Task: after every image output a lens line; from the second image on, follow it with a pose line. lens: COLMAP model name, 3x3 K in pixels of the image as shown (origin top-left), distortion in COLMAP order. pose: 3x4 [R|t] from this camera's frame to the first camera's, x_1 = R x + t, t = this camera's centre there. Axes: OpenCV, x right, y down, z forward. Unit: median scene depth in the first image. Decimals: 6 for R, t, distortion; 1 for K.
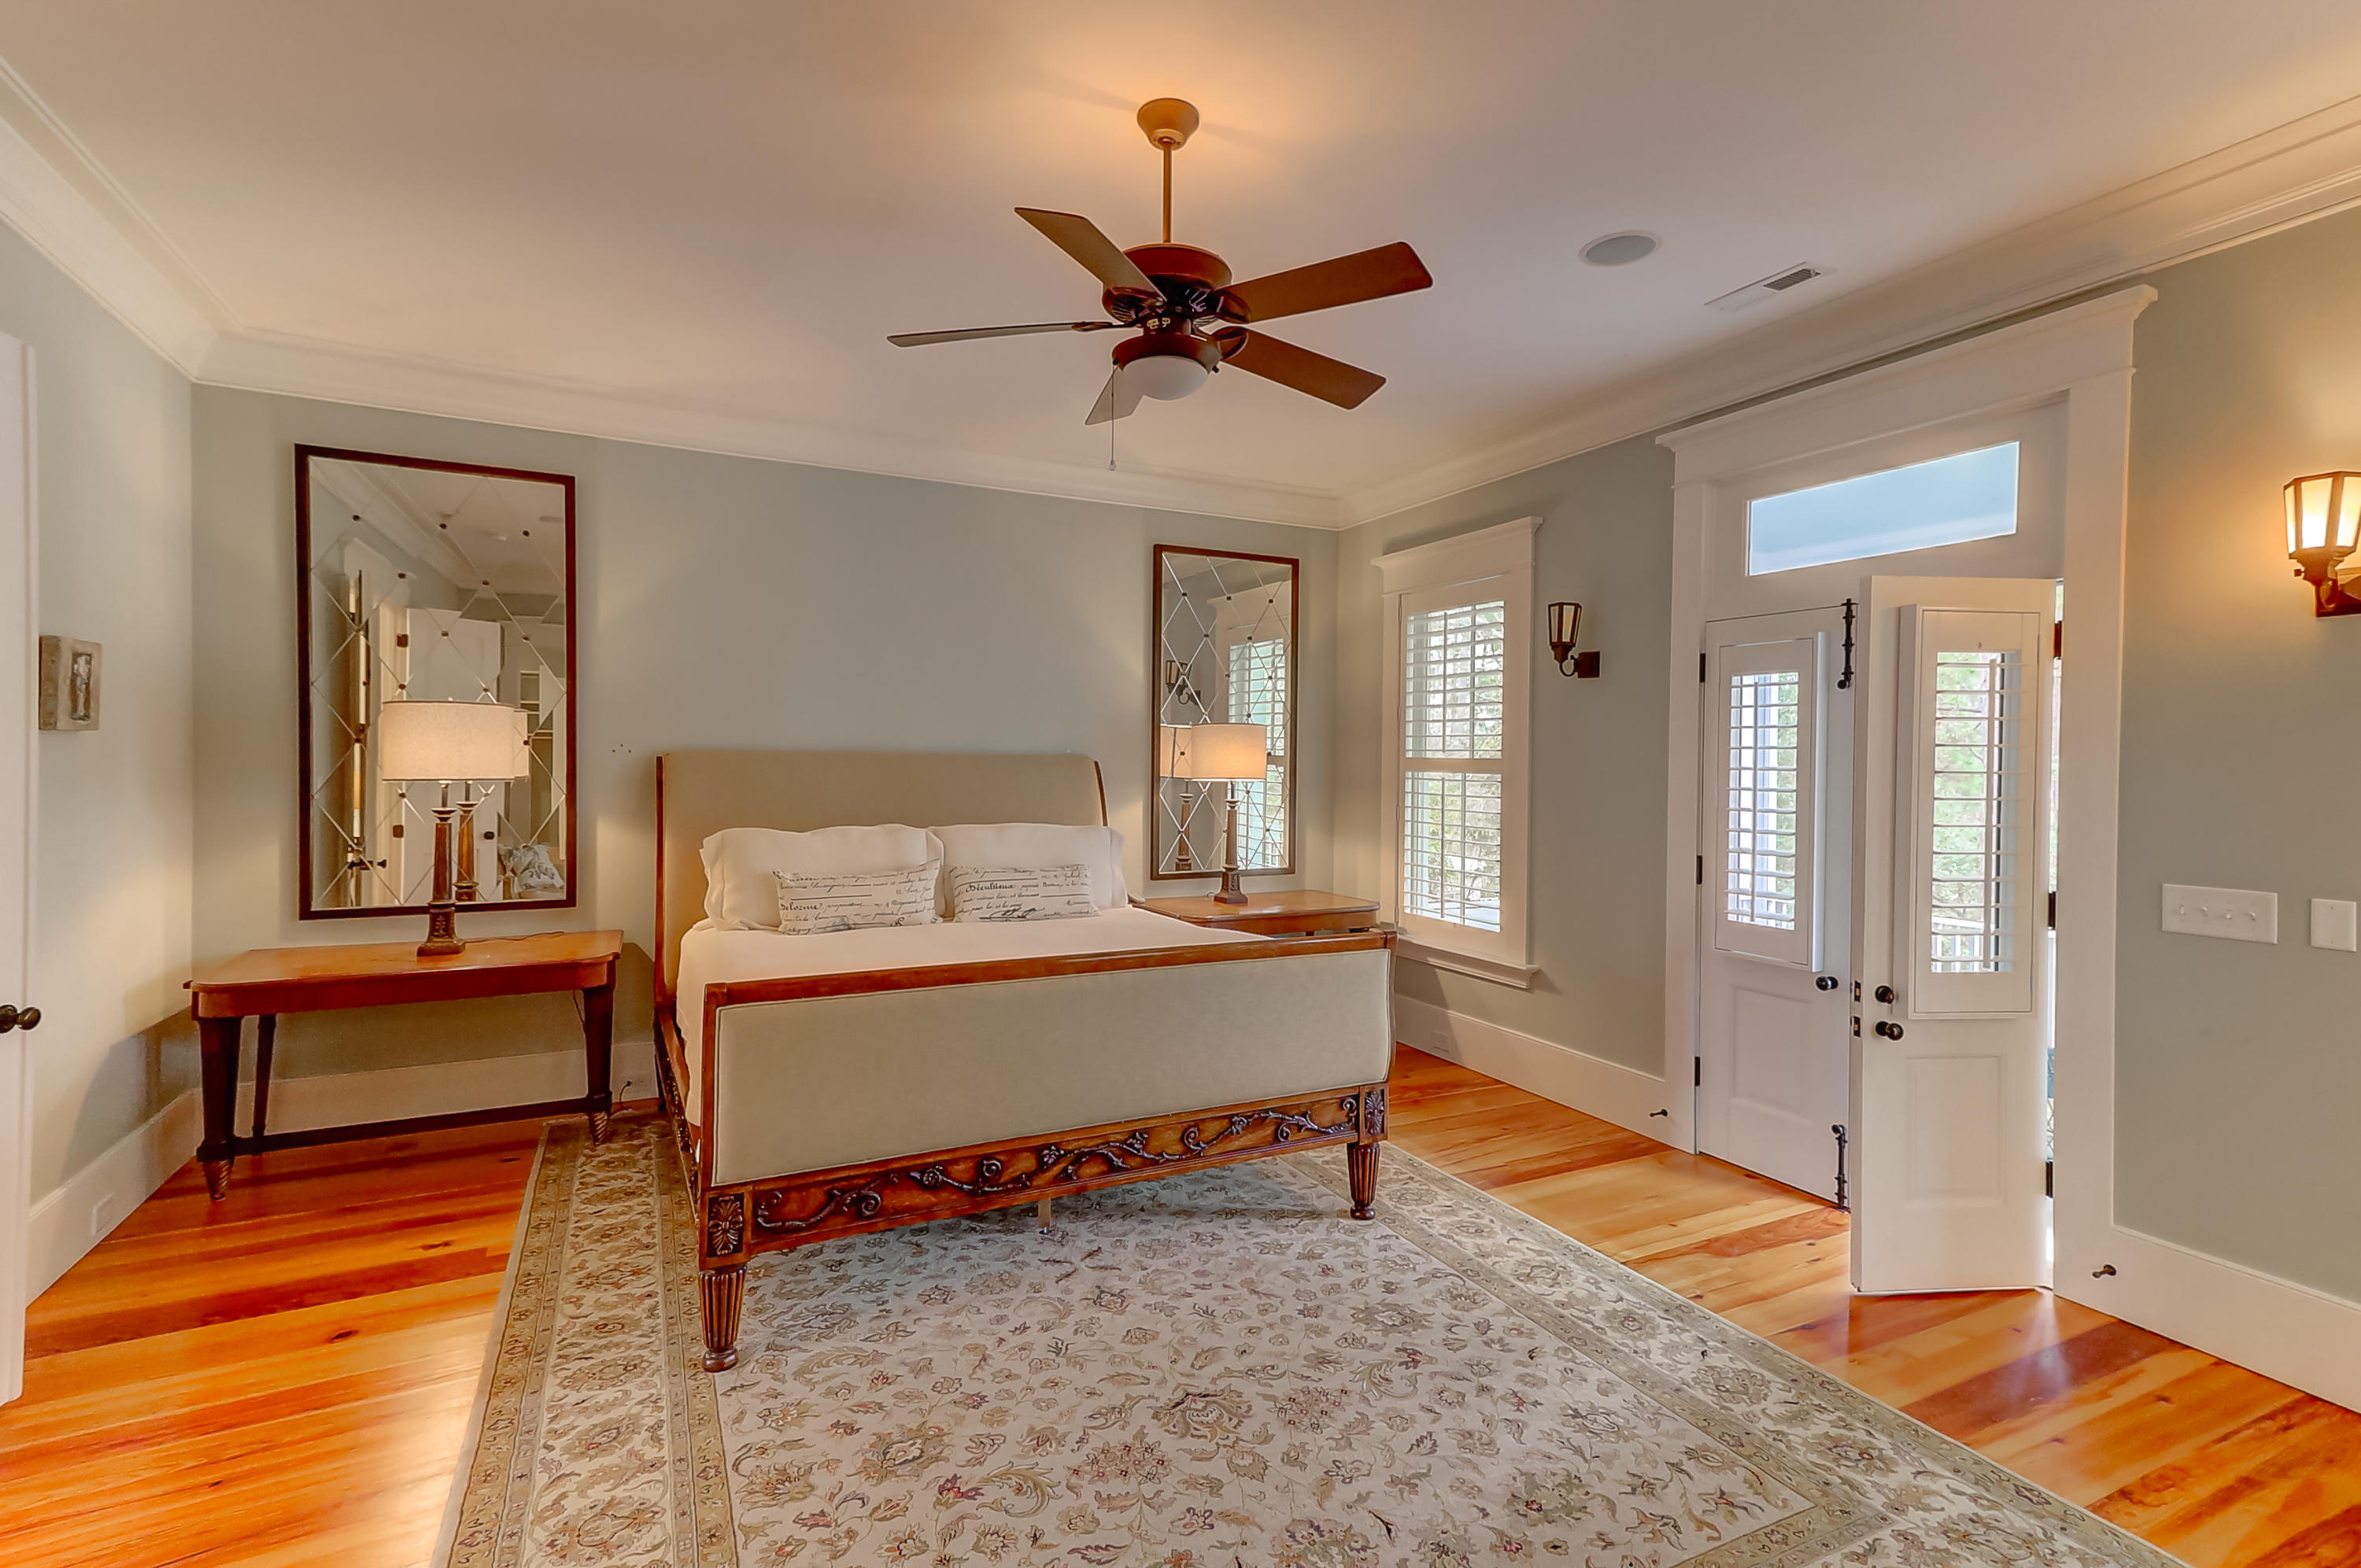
lens RADIAL K [[1071.1, 0, 1180.5], [0, 1071.1, 784.0], [0, 0, 1]] dist [0.000946, 0.000101]
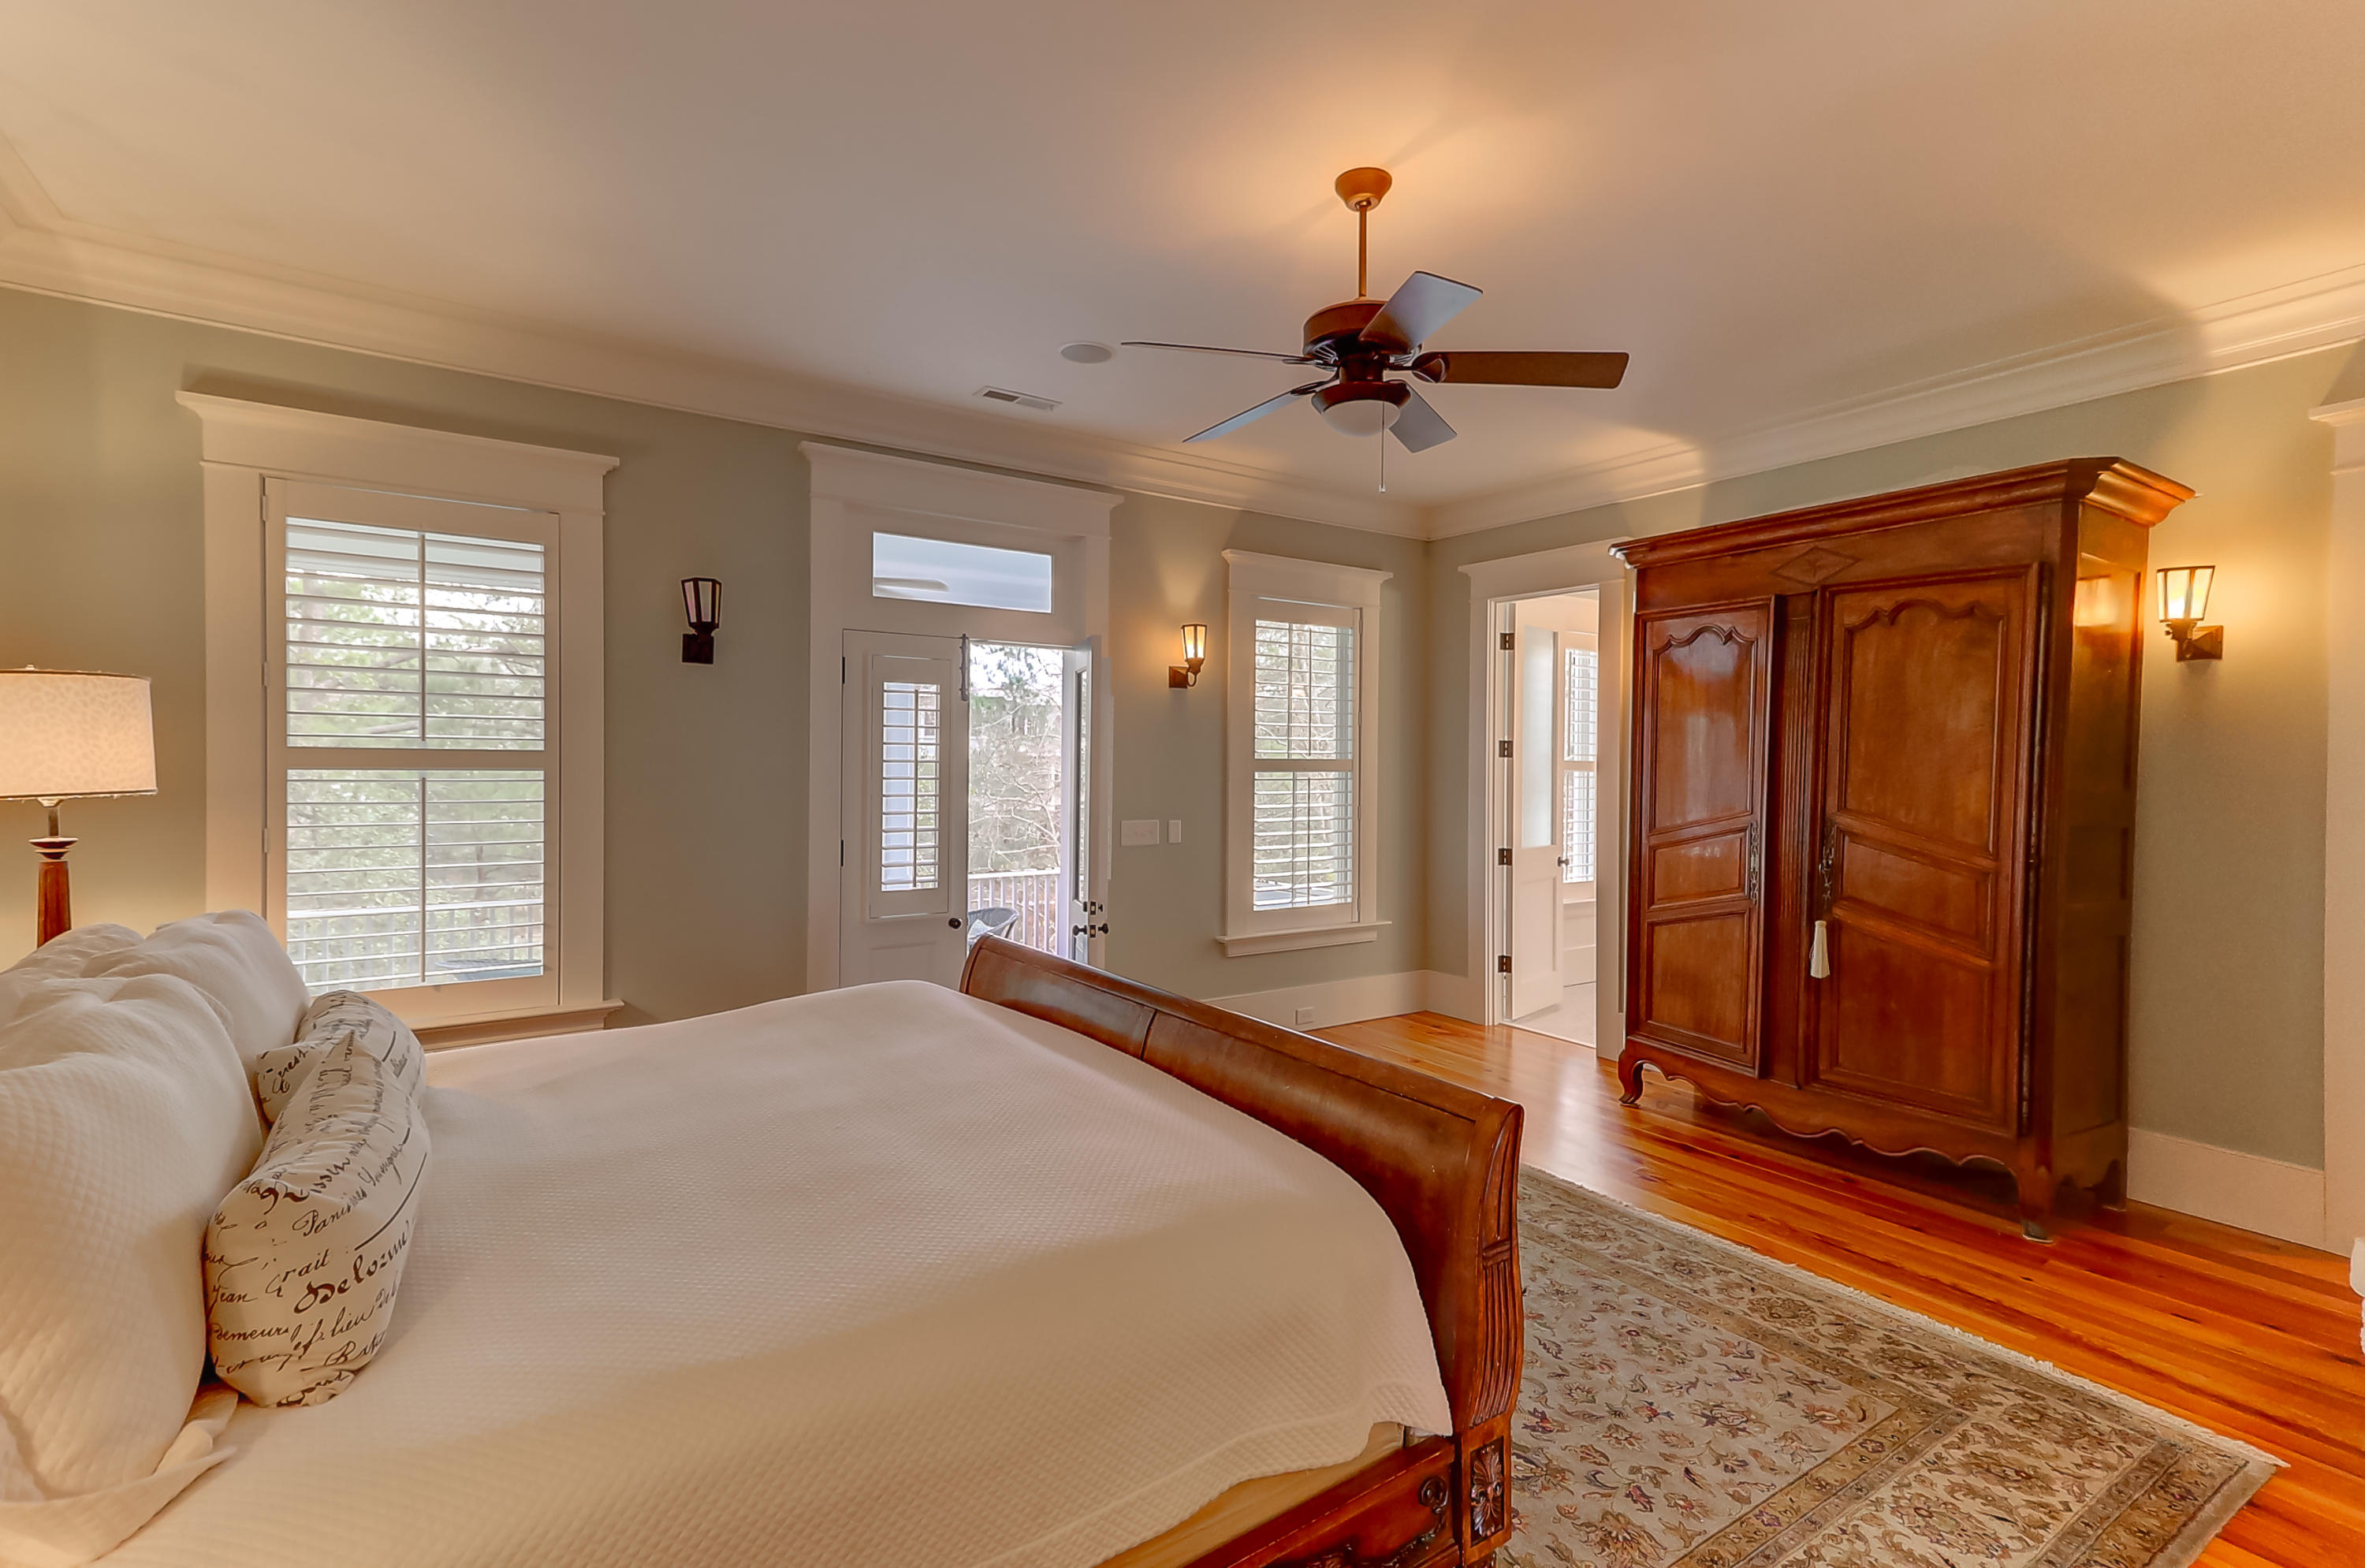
lens RADIAL K [[1090.7, 0, 1187.4], [0, 1090.7, 769.7], [0, 0, 1]] dist [0.035439, 0.000021]
pose [[-0.125294, -0.029284, 0.991687, -0.742610], [0.009935, 0.999477, 0.030769, -0.040128], [-0.992070, 0.013707, -0.124937, 0.859231]]
